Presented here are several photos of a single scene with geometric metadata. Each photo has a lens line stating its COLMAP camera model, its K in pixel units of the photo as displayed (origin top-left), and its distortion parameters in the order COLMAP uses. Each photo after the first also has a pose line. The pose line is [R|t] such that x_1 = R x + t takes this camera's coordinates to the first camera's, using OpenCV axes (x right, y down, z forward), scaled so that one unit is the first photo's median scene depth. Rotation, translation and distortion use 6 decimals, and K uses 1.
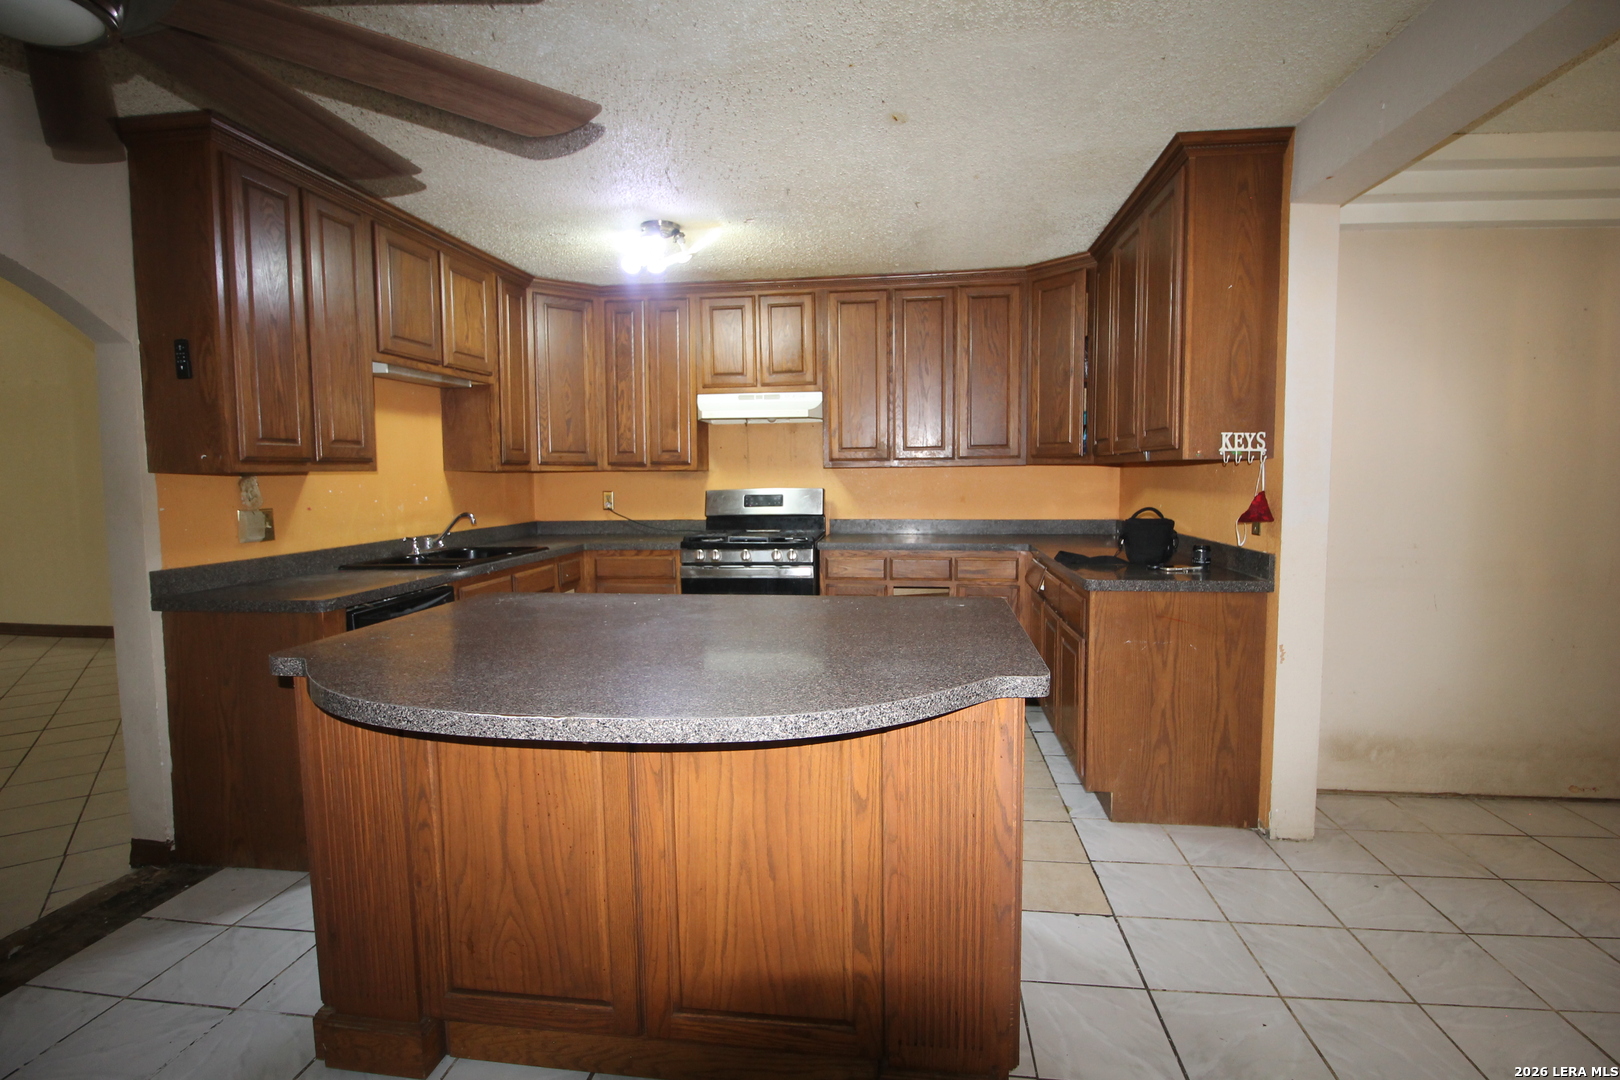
lens RADIAL K [[761.2, 0, 812.8], [0, 761.2, 540.8], [0, 0, 1]] dist [-0.007795, -0.008058]
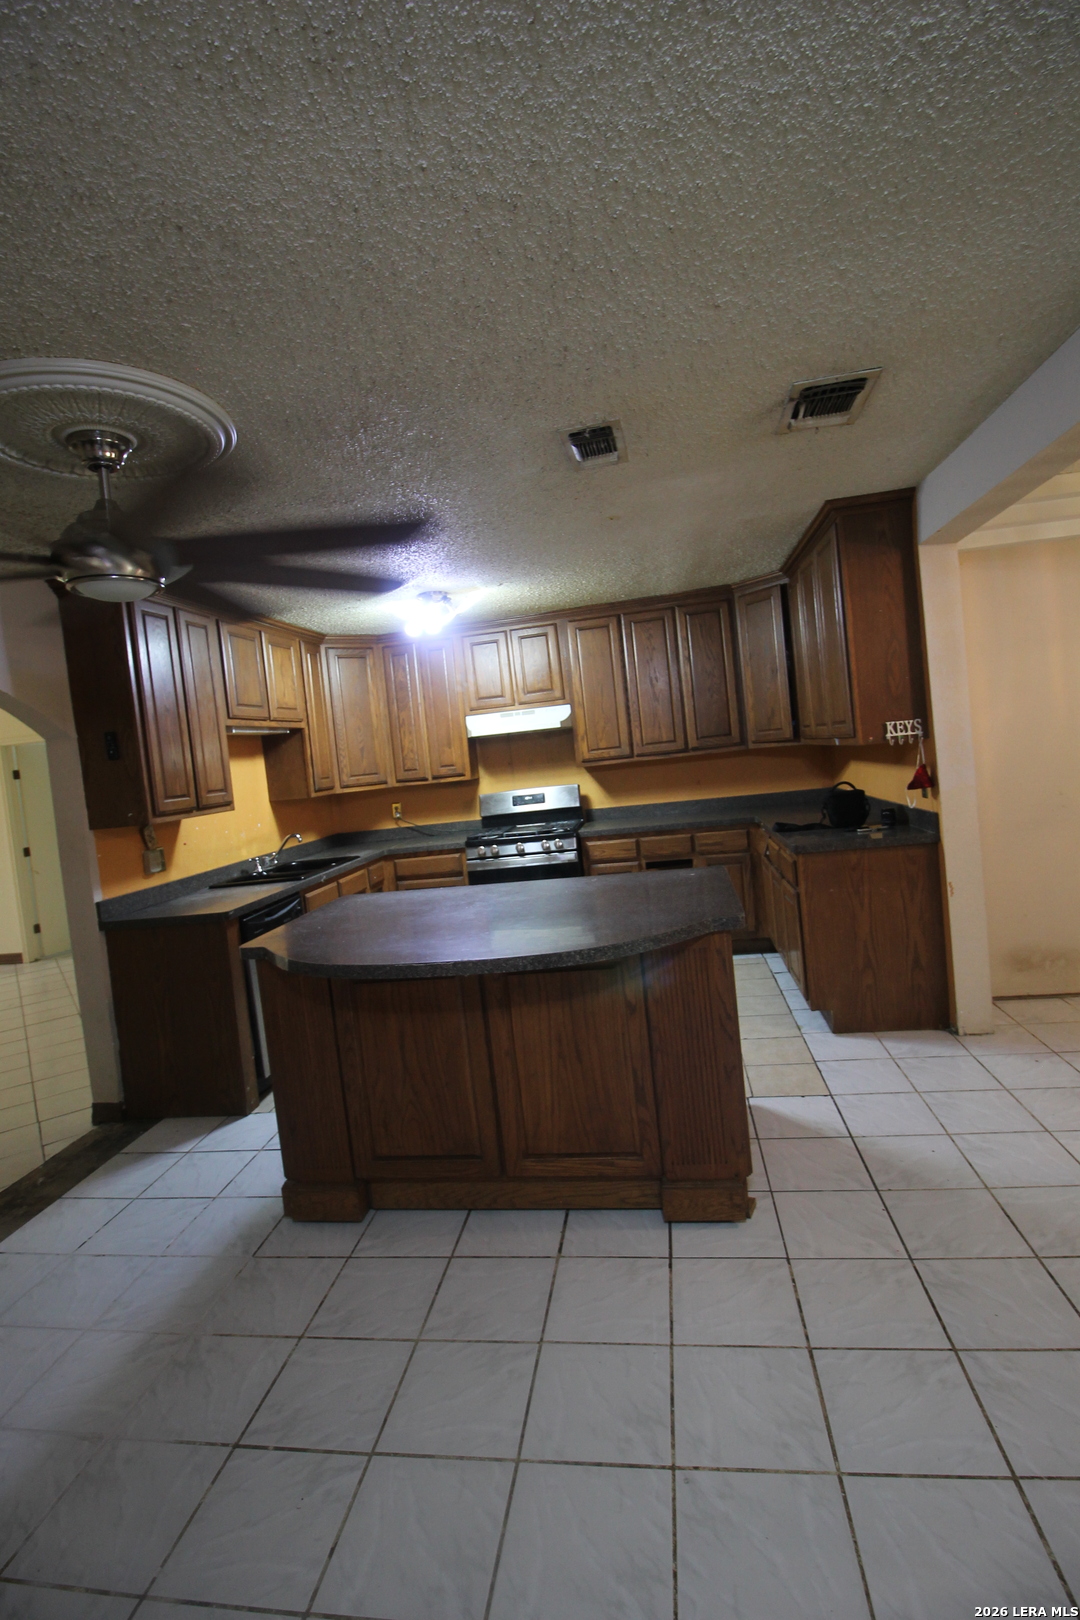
lens RADIAL K [[761.2, 0, 532.9], [0, 761.2, 798.5], [0, 0, 1]] dist [-0.007795, -0.008058]
pose [[0.994932, -0.092854, -0.038590, -0.018998], [0.091619, 0.995259, -0.032634, -0.023094], [0.041437, 0.028933, 0.998722, -0.275245]]
